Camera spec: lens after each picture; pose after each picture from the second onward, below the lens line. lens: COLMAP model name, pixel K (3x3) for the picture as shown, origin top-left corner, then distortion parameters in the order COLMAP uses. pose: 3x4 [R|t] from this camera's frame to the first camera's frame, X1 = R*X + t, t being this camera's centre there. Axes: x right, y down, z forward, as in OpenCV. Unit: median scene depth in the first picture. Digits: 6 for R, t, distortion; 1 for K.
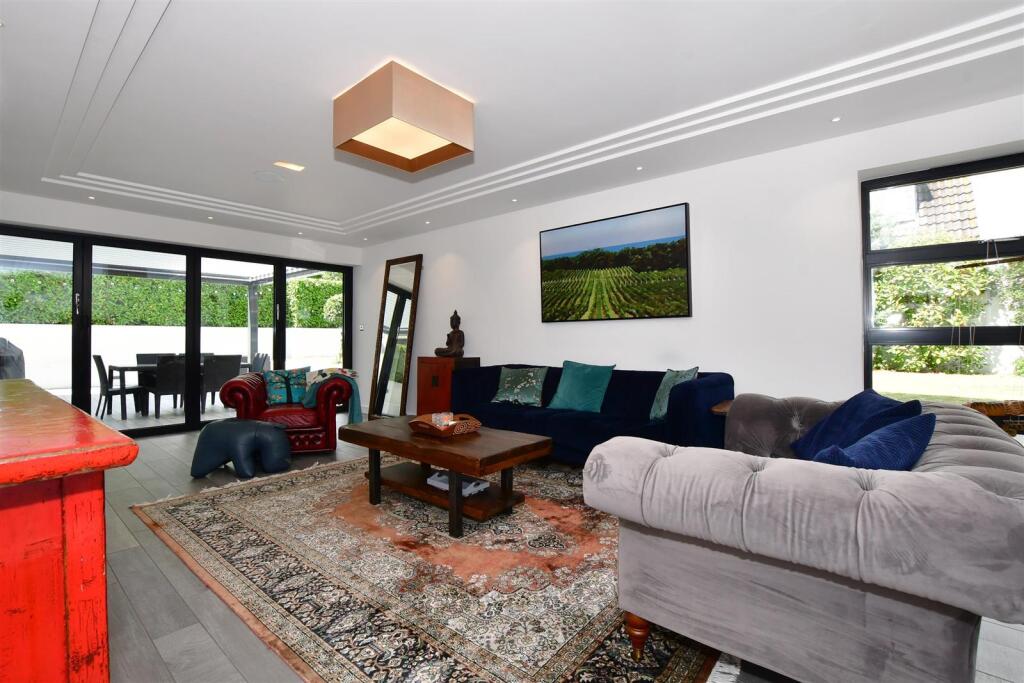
lens RADIAL K [[459.1, 0, 502.5], [0, 459.1, 341.7], [0, 0, 1]] dist [-0.026483, -0.000204]
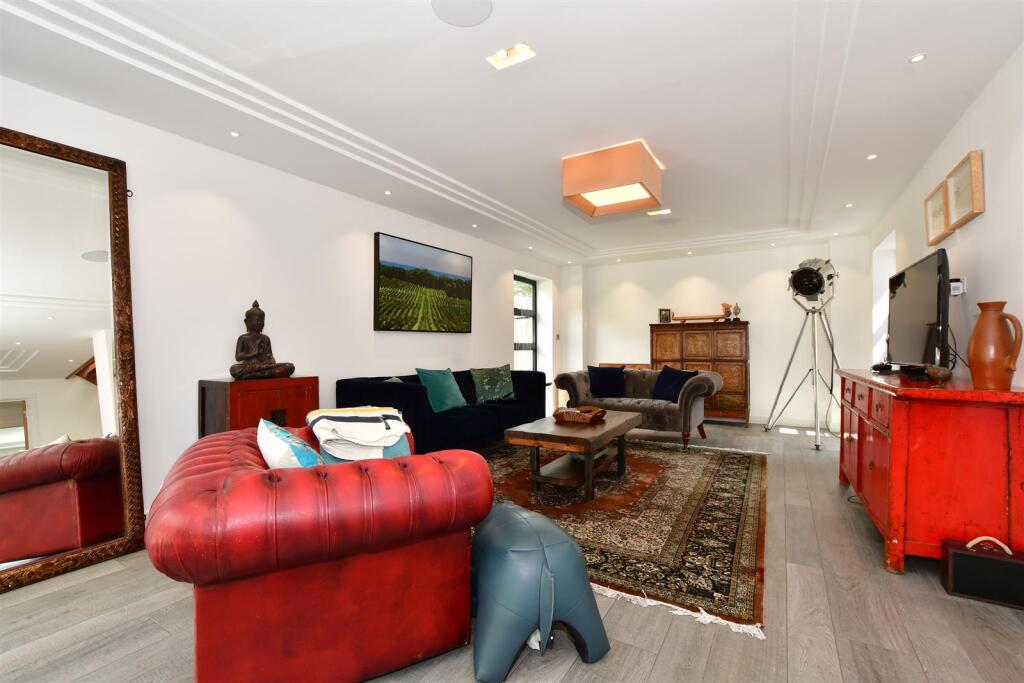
lens RADIAL K [[459.1, 0, 502.5], [0, 459.1, 341.7], [0, 0, 1]] dist [-0.026483, -0.000204]
pose [[-0.161656, 0.016672, 0.986706, -0.960389], [0.013306, 0.999803, -0.014713, -0.002665], [-0.986758, 0.010751, -0.161846, 1.008127]]
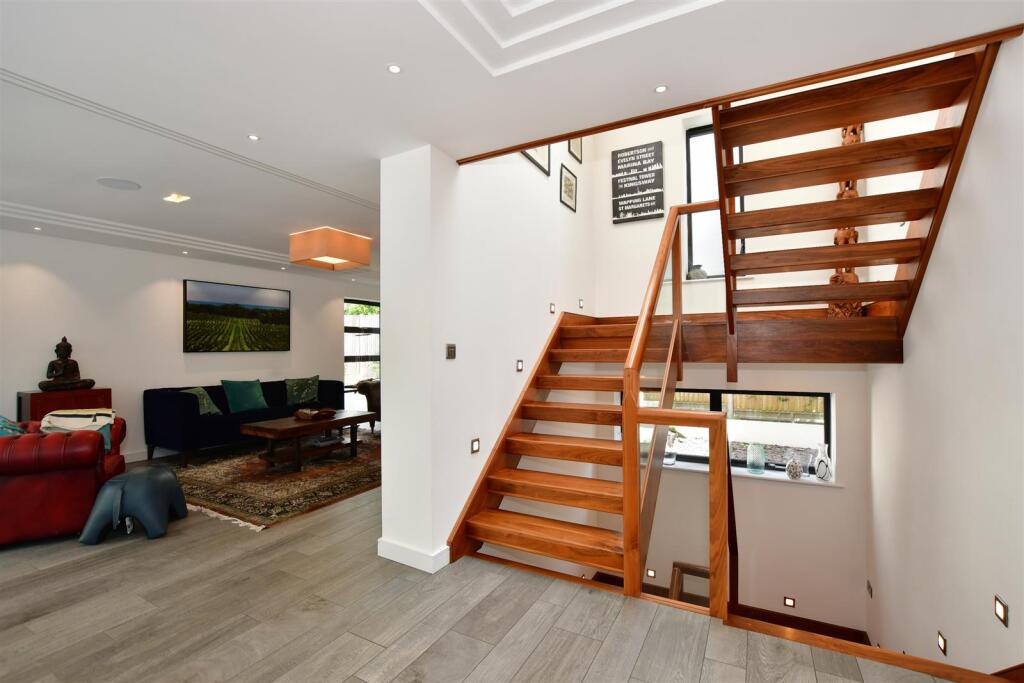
lens RADIAL K [[459.1, 0, 502.5], [0, 459.1, 341.7], [0, 0, 1]] dist [-0.026483, -0.000204]
pose [[-0.204425, 0.020243, 0.978673, -1.438324], [0.016427, 0.999716, -0.017247, -0.039767], [-0.978744, 0.012551, -0.204699, 0.460863]]
